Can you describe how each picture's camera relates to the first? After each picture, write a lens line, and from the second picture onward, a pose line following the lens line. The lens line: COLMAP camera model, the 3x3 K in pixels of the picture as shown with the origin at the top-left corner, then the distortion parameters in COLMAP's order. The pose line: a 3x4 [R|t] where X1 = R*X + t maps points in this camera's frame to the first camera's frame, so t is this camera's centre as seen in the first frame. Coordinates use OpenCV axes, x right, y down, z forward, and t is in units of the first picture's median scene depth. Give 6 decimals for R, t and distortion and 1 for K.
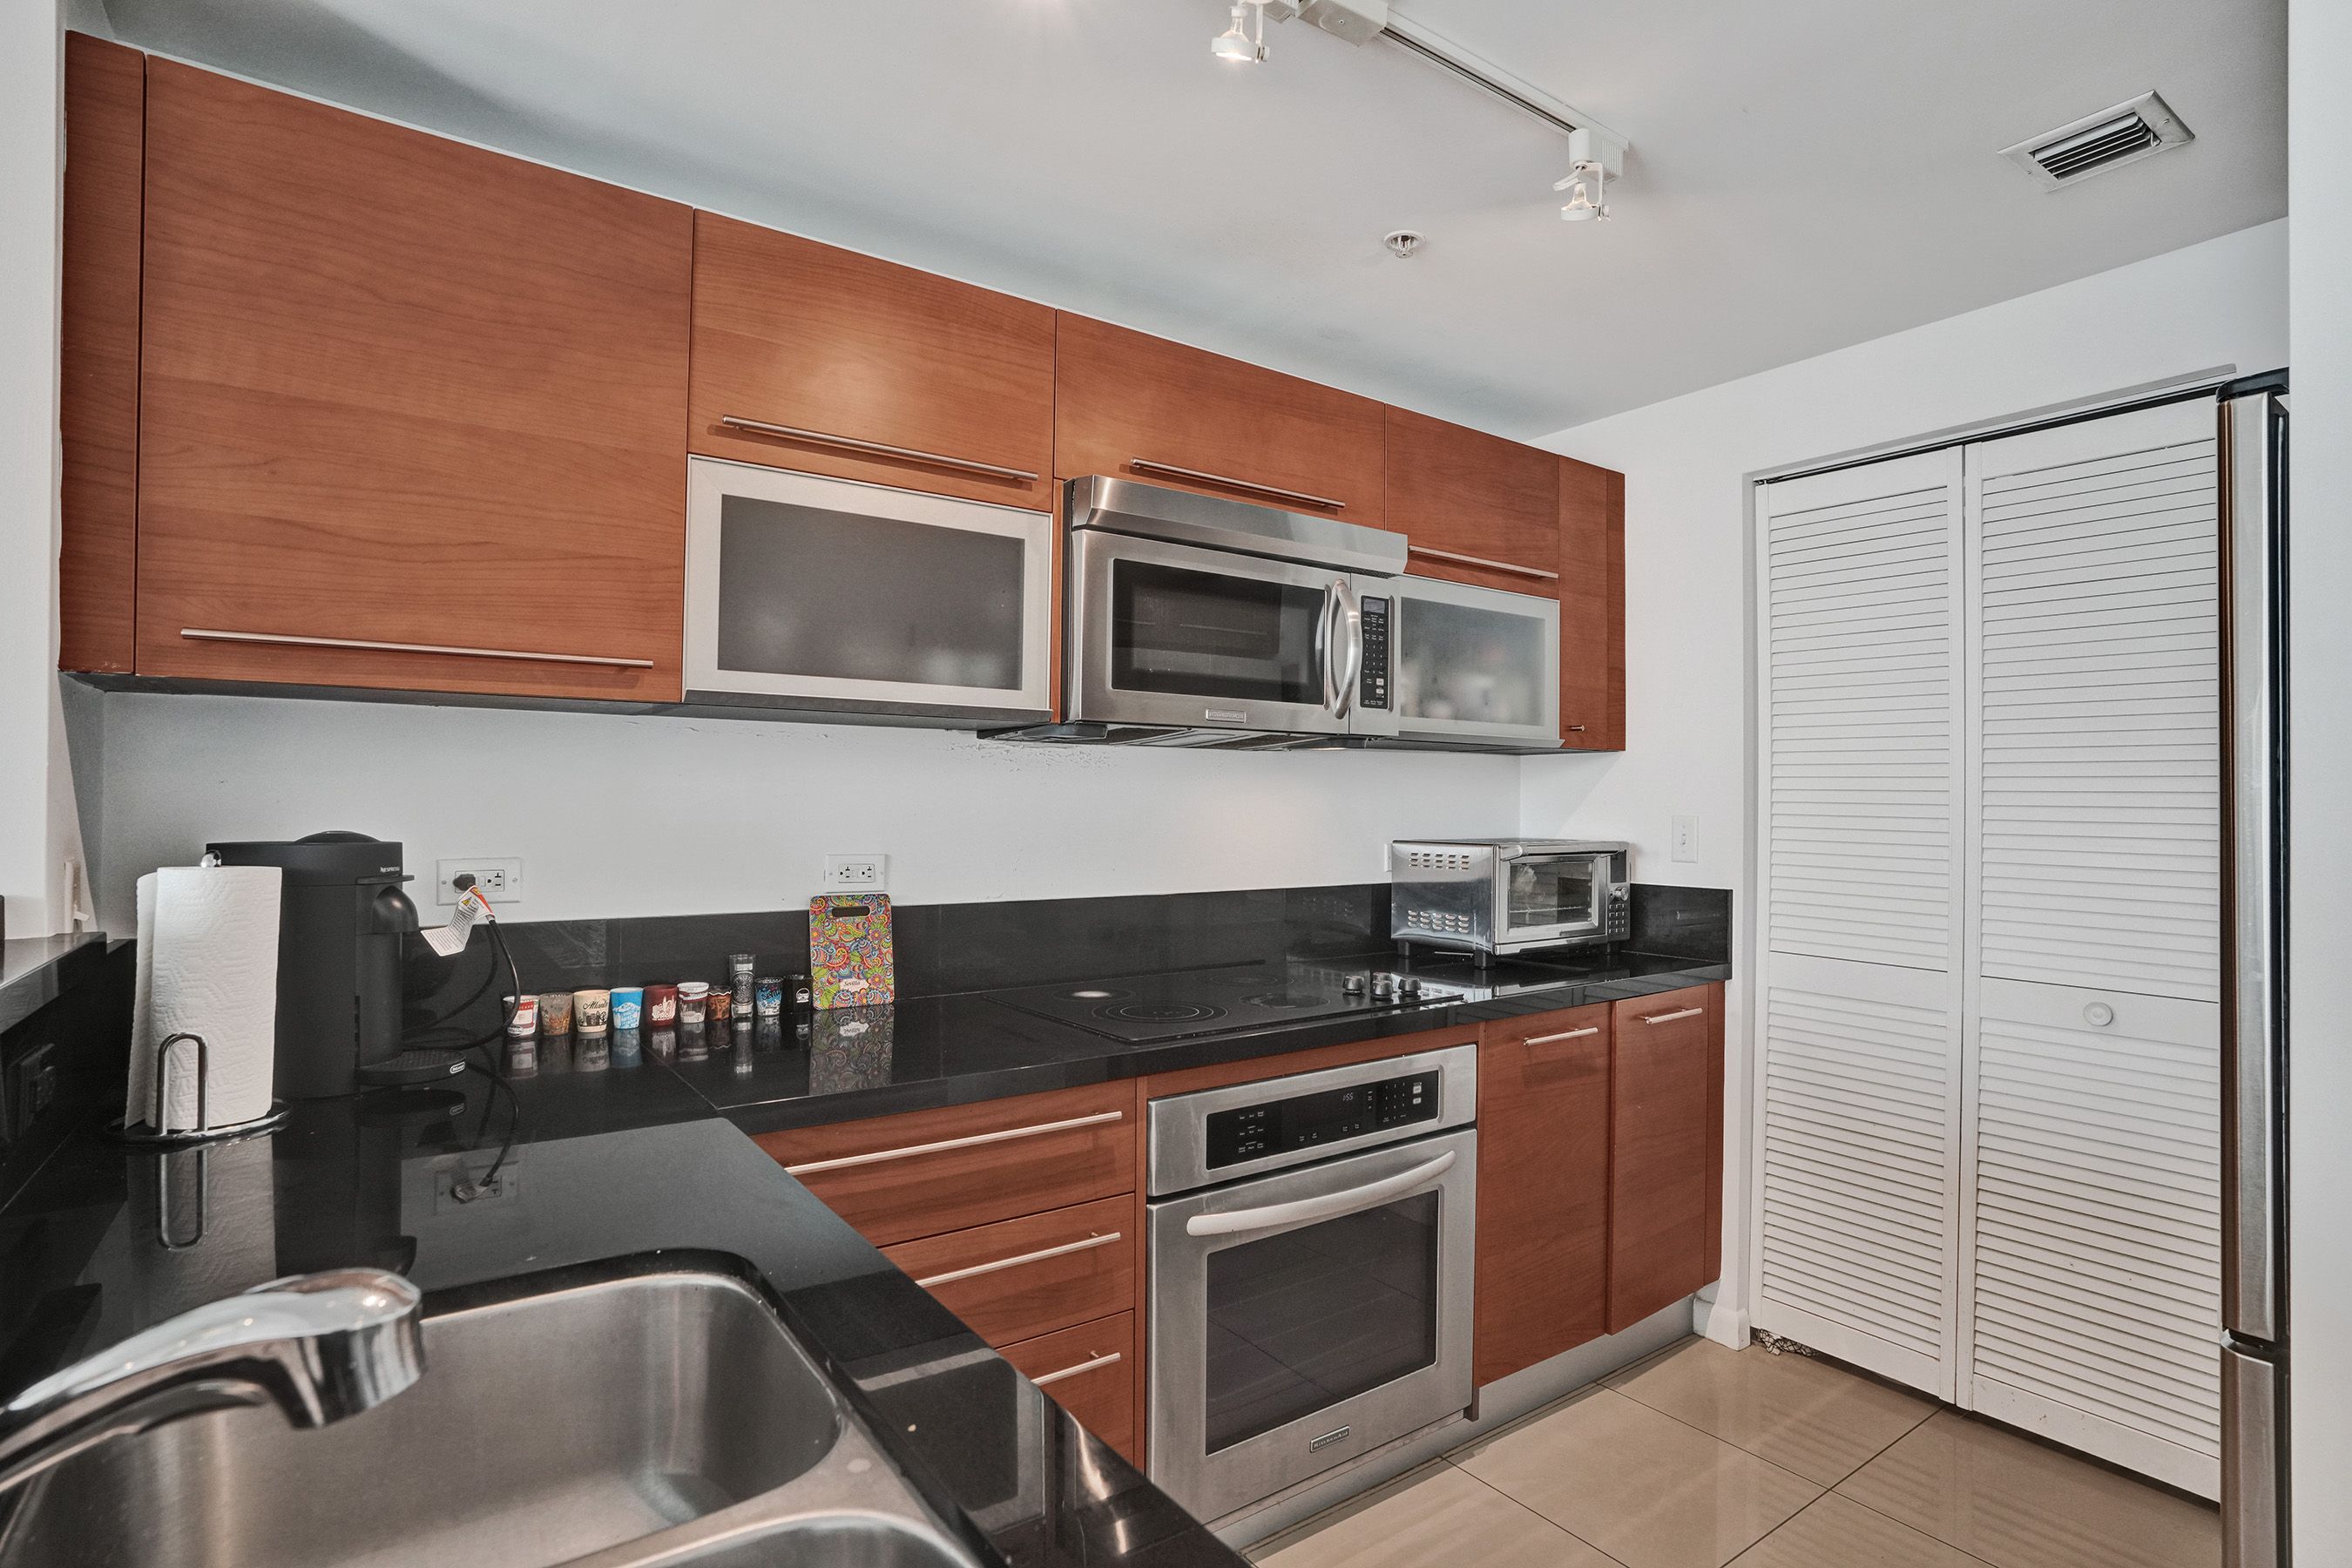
lens RADIAL K [[1155.1, 0, 1179.7], [0, 1155.1, 793.2], [0, 0, 1]] dist [-0.046781, 0.000297]
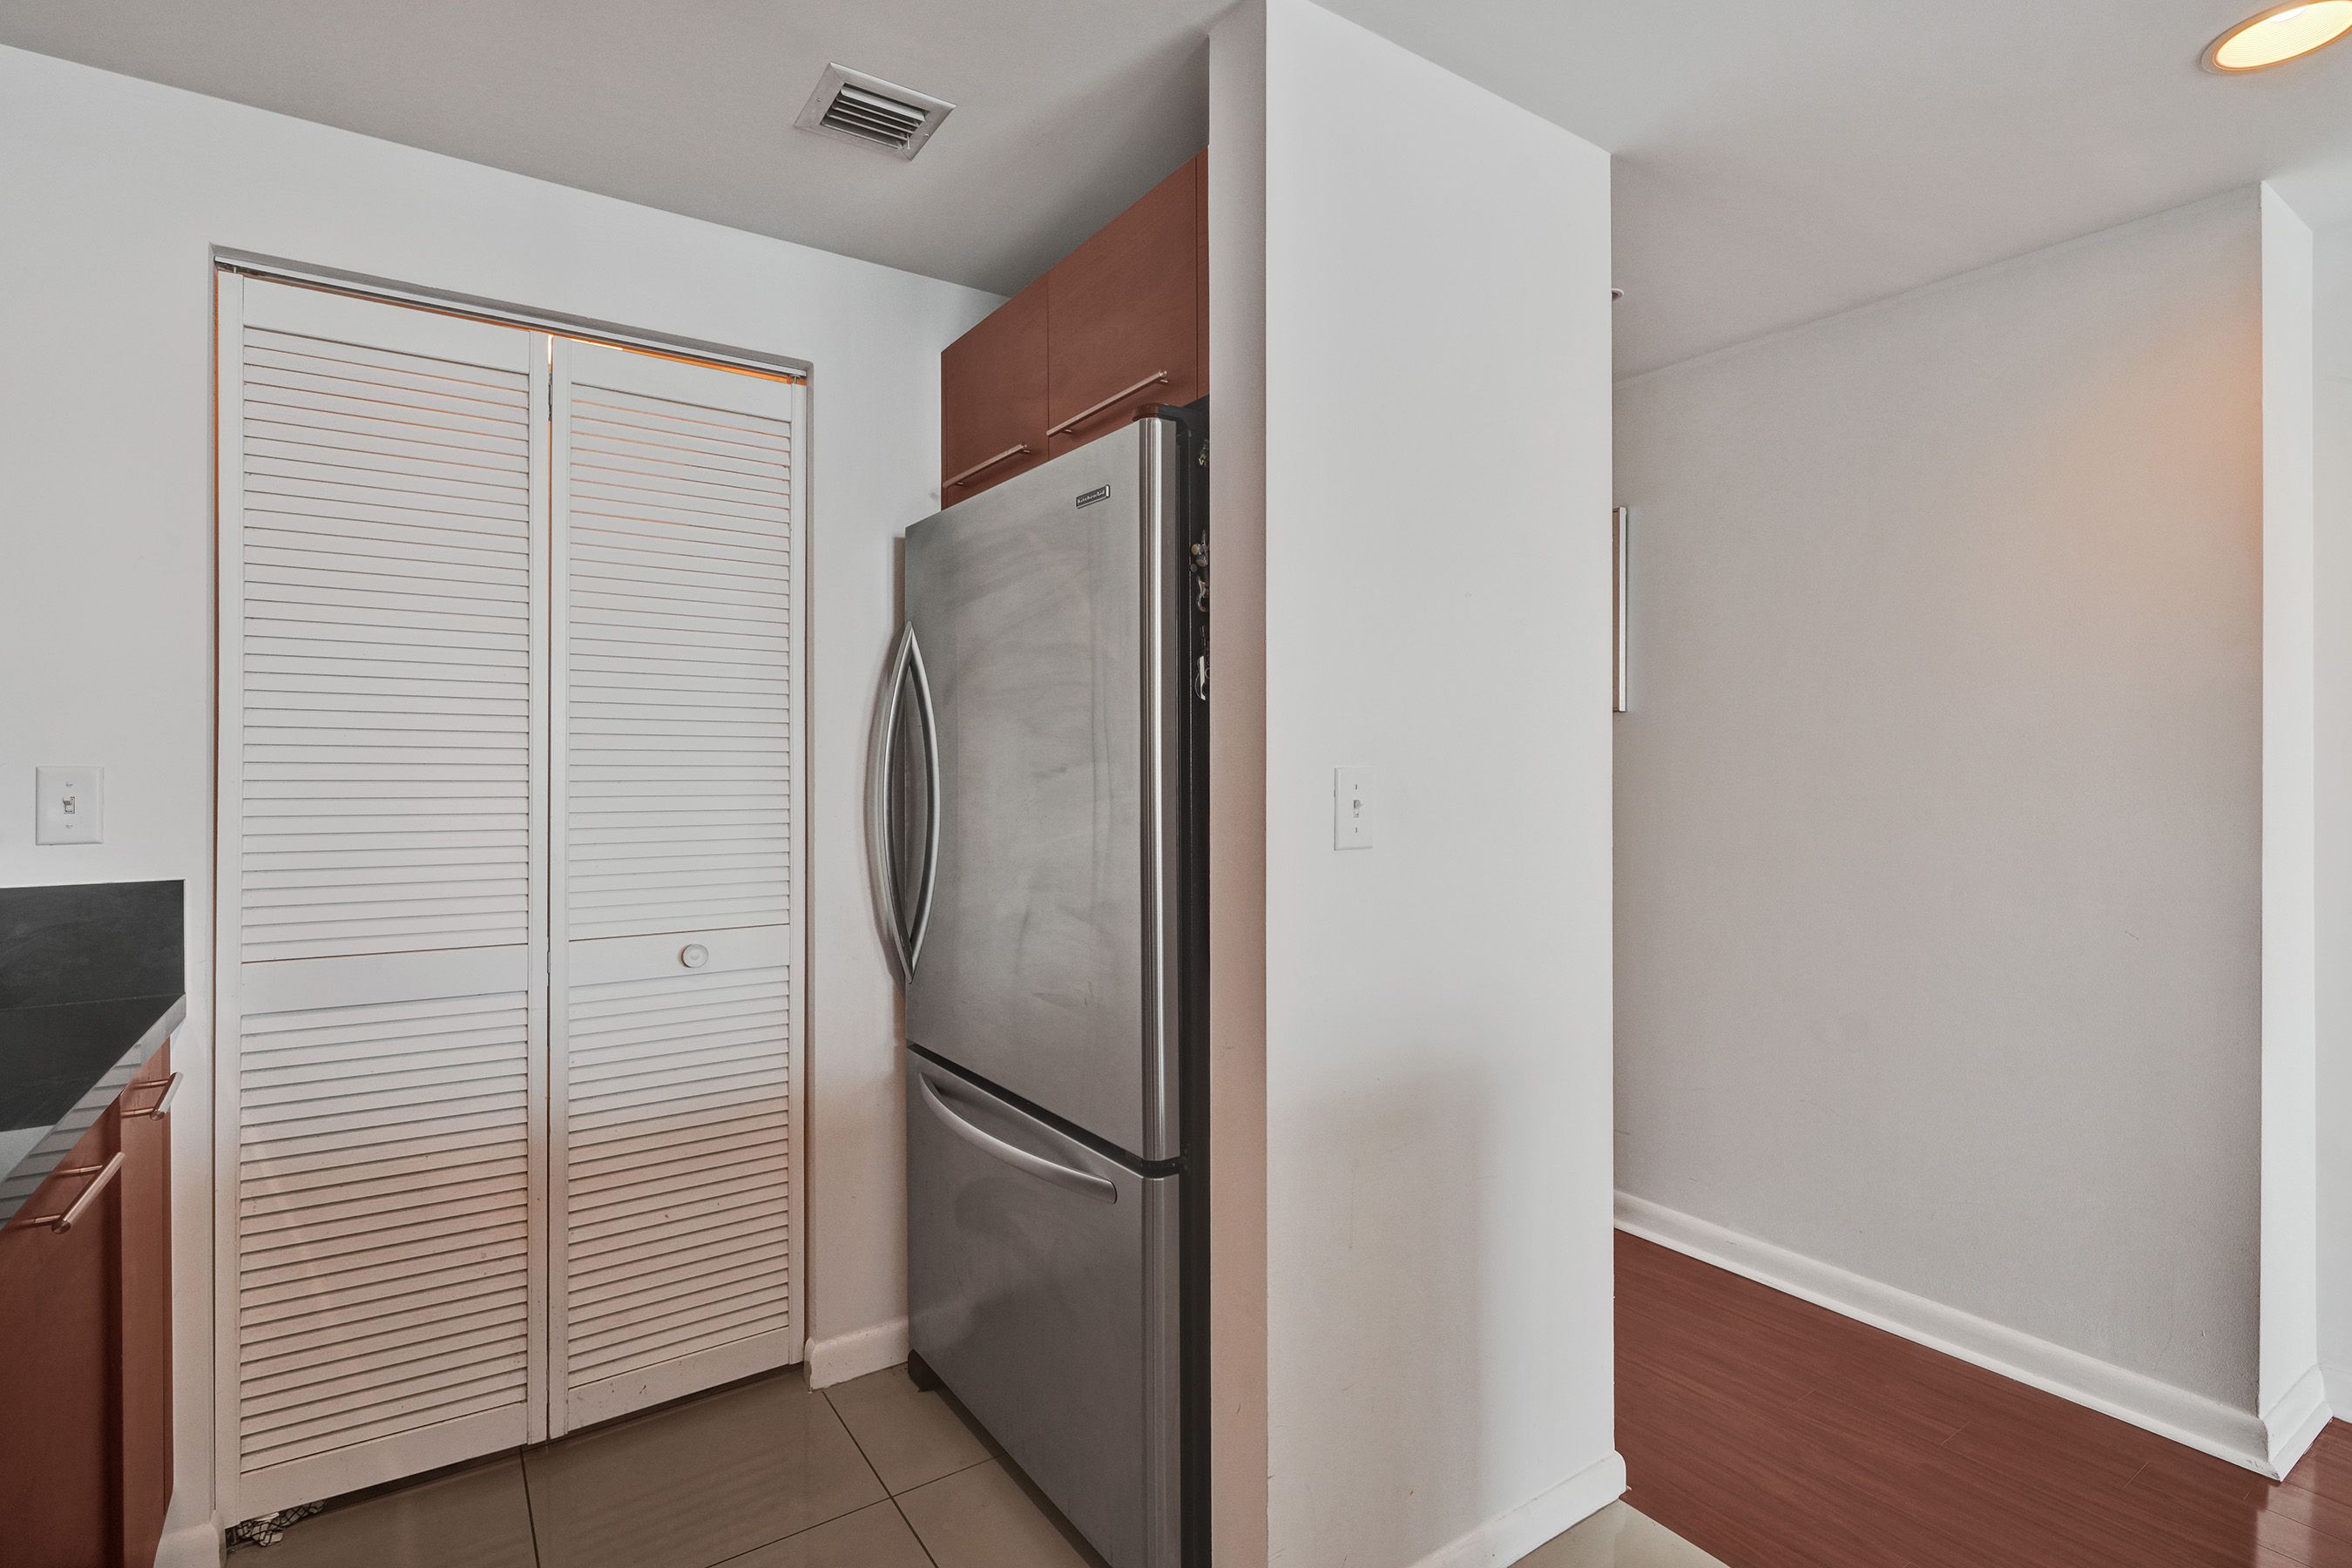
lens RADIAL K [[1116.7, 0, 1185.4], [0, 1116.7, 770.2], [0, 0, 1]] dist [-0.012937, 0.000020]
pose [[0.014553, -0.013864, 0.999798, -0.155368], [-0.011972, 0.999830, 0.014039, 0.008193], [-0.999822, -0.012174, 0.014385, 0.509268]]
